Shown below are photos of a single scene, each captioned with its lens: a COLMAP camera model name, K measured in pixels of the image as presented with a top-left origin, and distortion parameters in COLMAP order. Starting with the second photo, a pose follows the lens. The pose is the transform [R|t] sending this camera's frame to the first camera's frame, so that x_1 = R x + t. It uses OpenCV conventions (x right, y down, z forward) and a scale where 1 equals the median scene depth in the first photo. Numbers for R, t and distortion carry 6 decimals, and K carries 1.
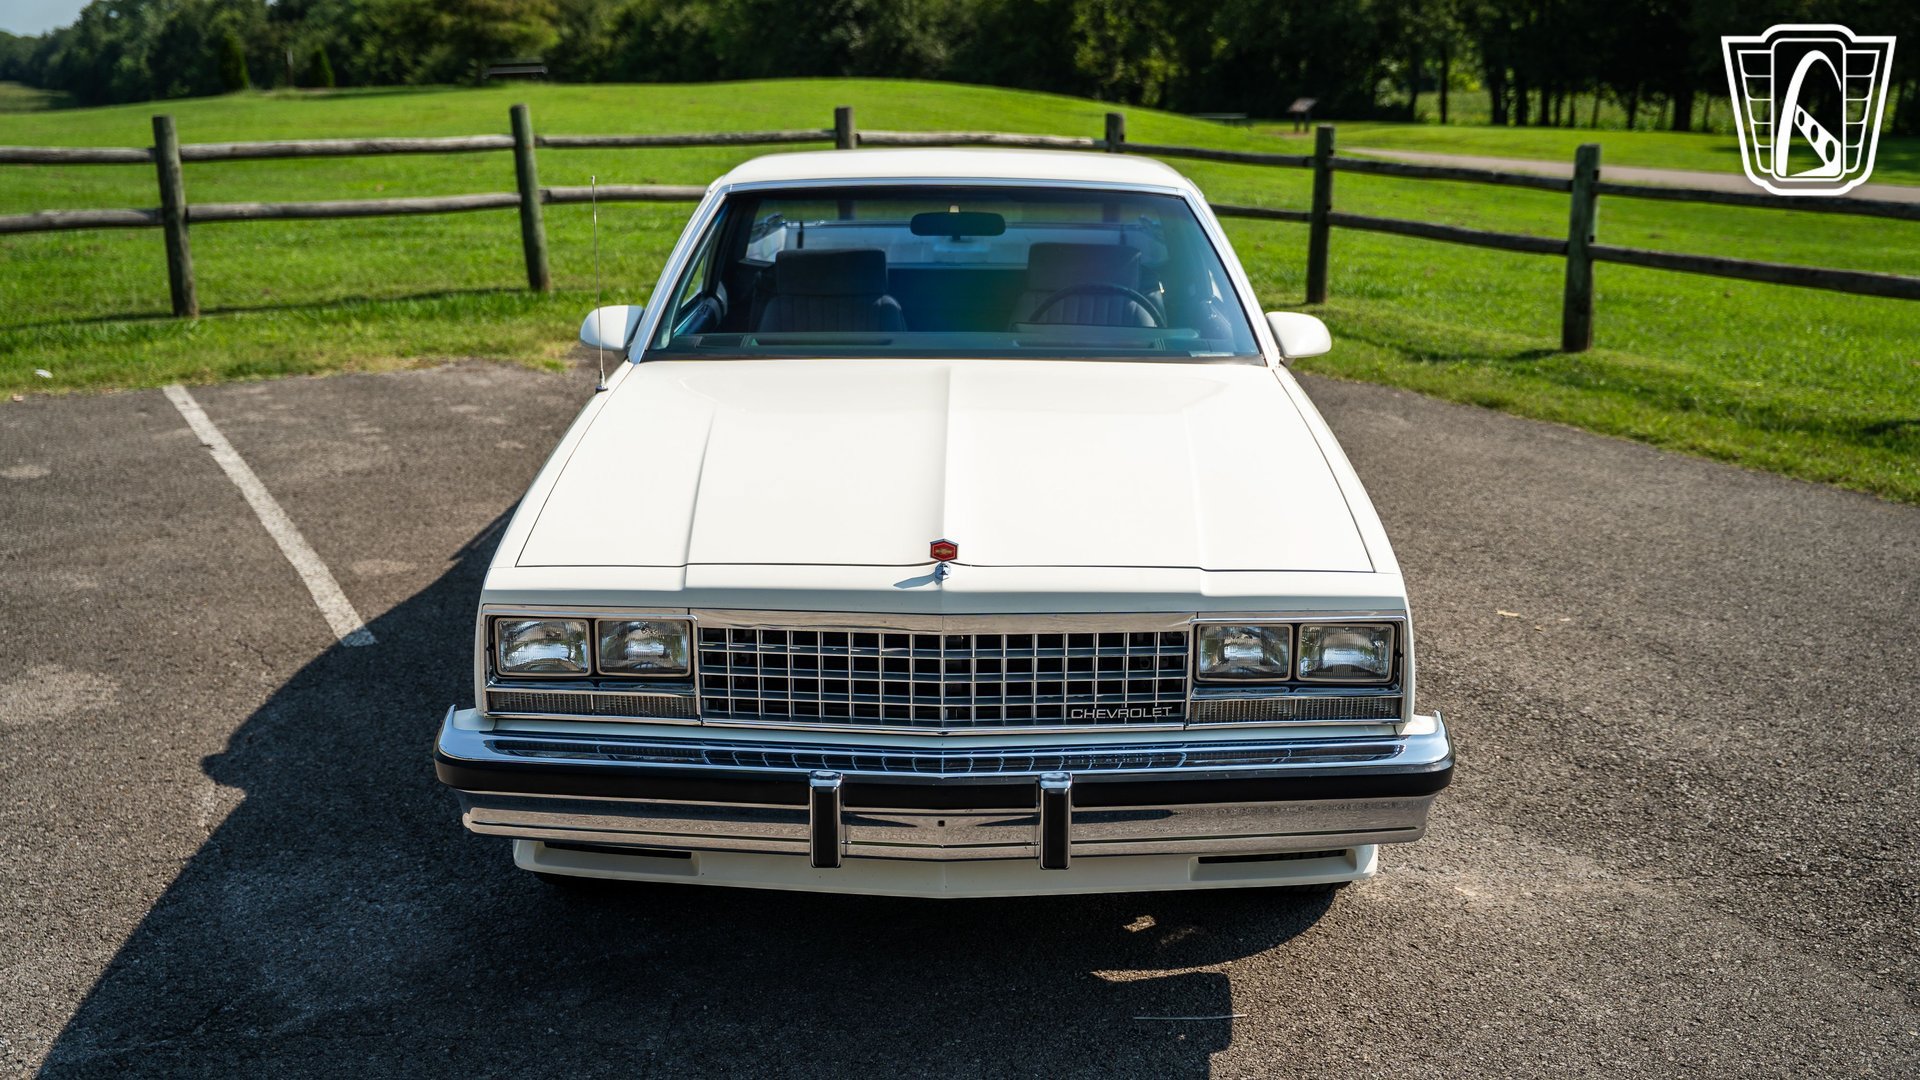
lens RADIAL K [[1953.9, 0, 948.3], [0, 1953.9, 570.7], [0, 0, 1]] dist [-0.085468, 0.249350]
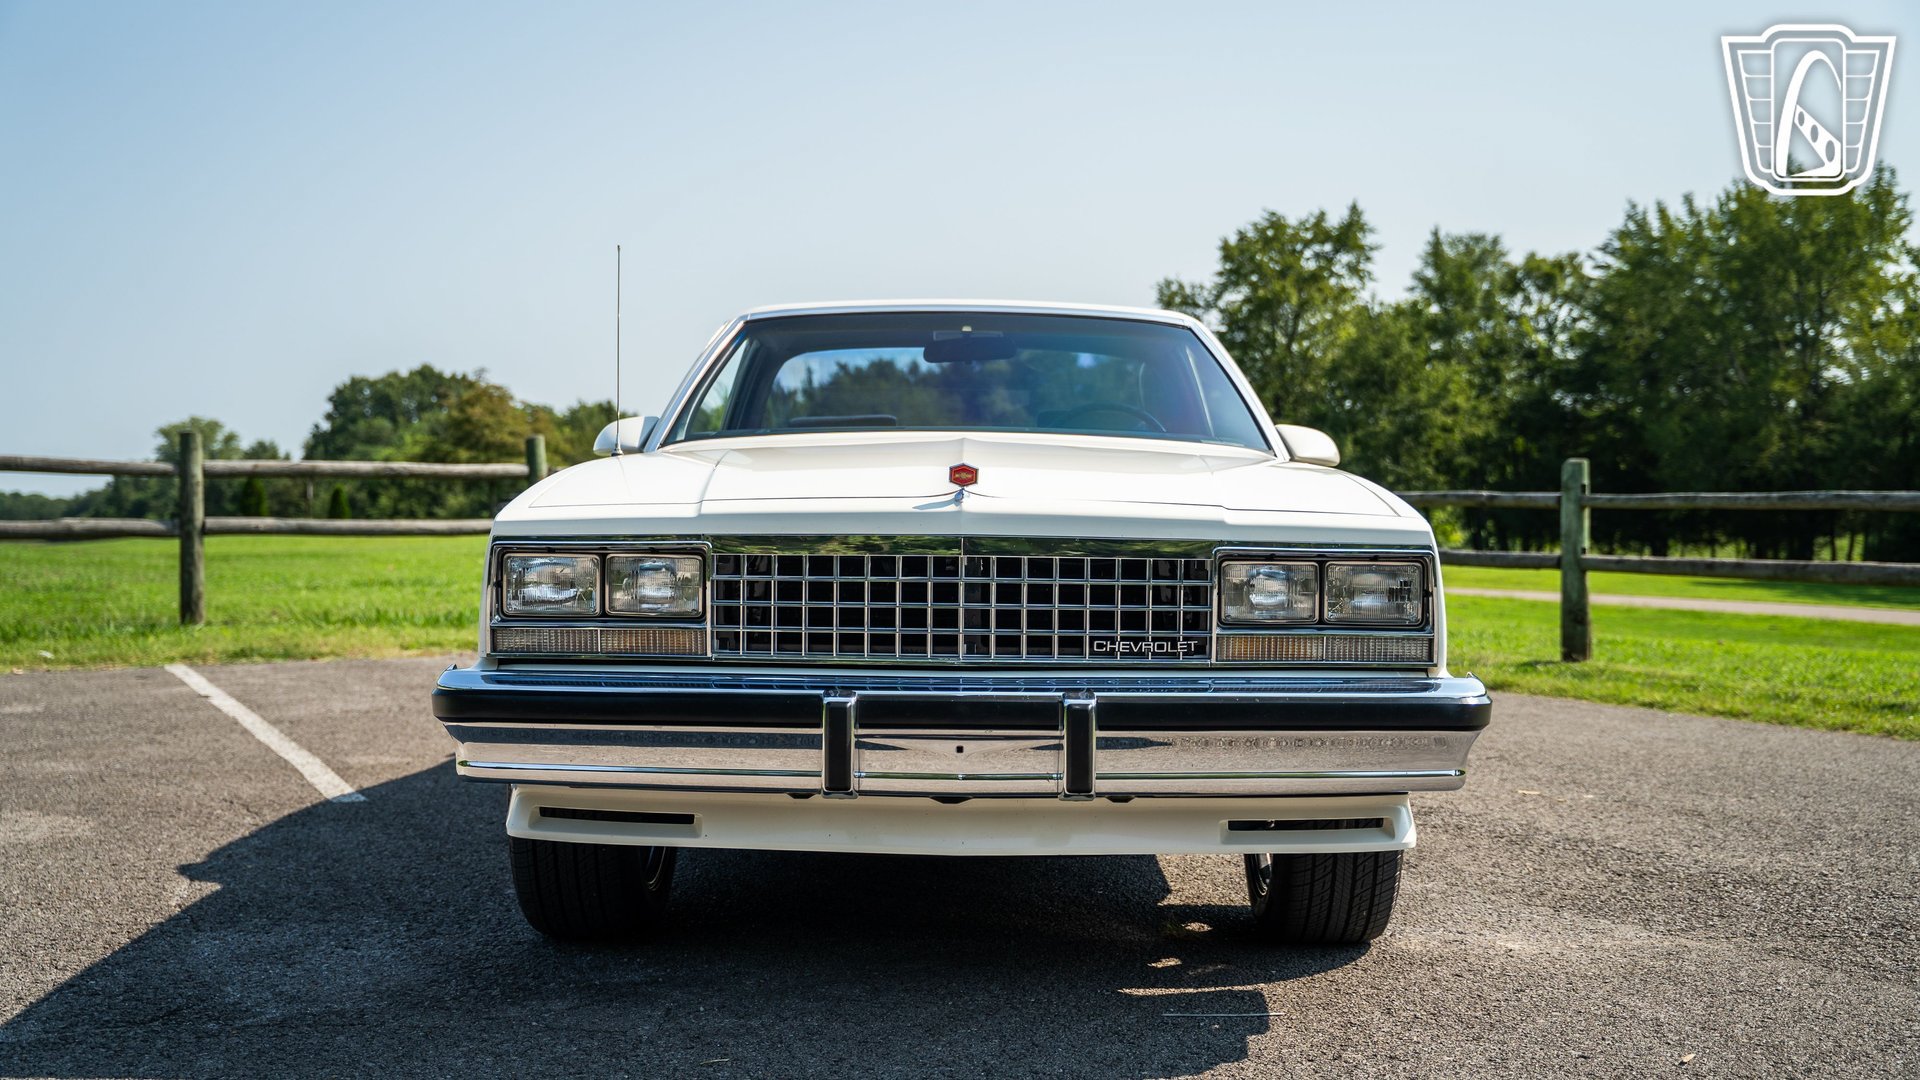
lens RADIAL K [[1953.9, 0, 948.3], [0, 1953.9, 570.7], [0, 0, 1]] dist [-0.085468, 0.249350]
pose [[0.999969, 0.007567, 0.002342, -0.004571], [-0.006772, 0.970038, -0.242859, 0.105161], [-0.004110, 0.242836, 0.970059, 0.019748]]
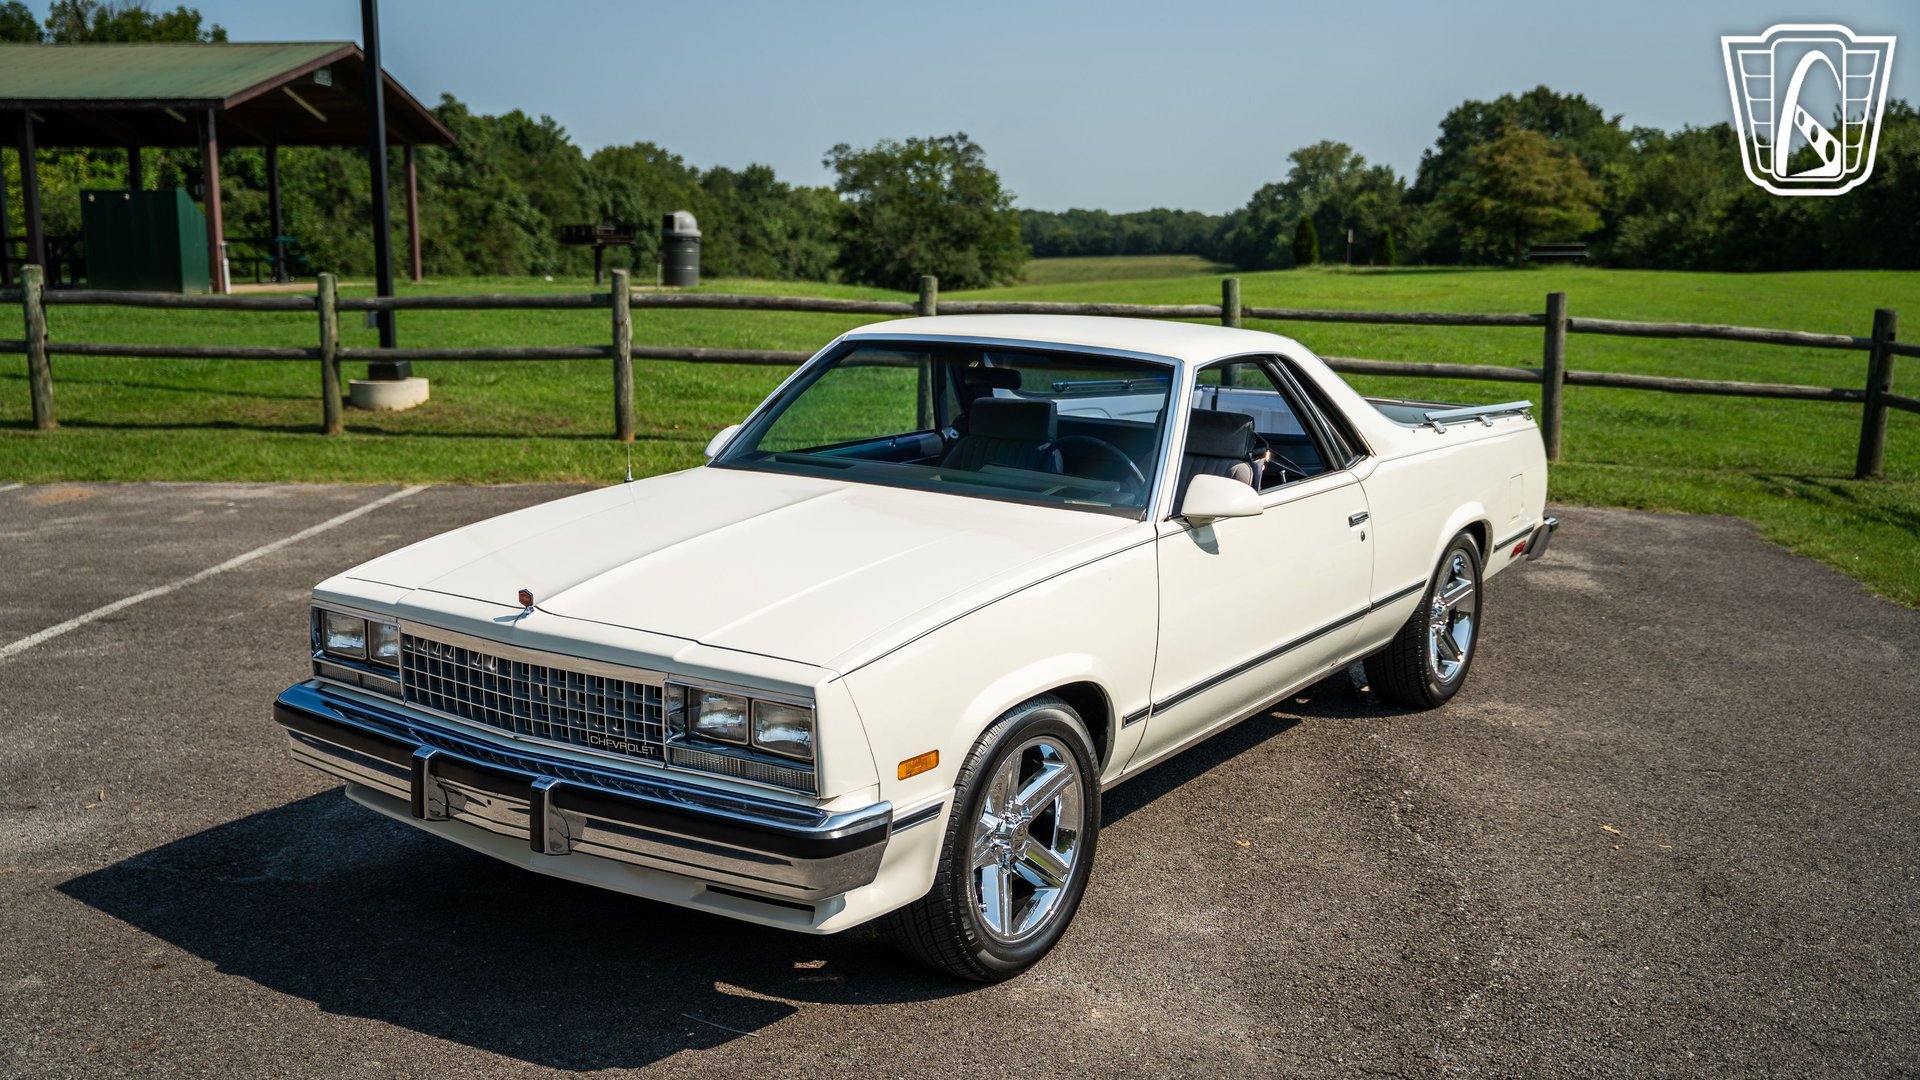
lens RADIAL K [[1953.9, 0, 948.3], [0, 1953.9, 570.7], [0, 0, 1]] dist [-0.085468, 0.249350]
pose [[0.828296, 0.112309, -0.548919, 0.363024], [-0.160974, 0.986100, -0.041147, -0.007870], [0.536668, 0.122444, 0.834862, 0.018733]]
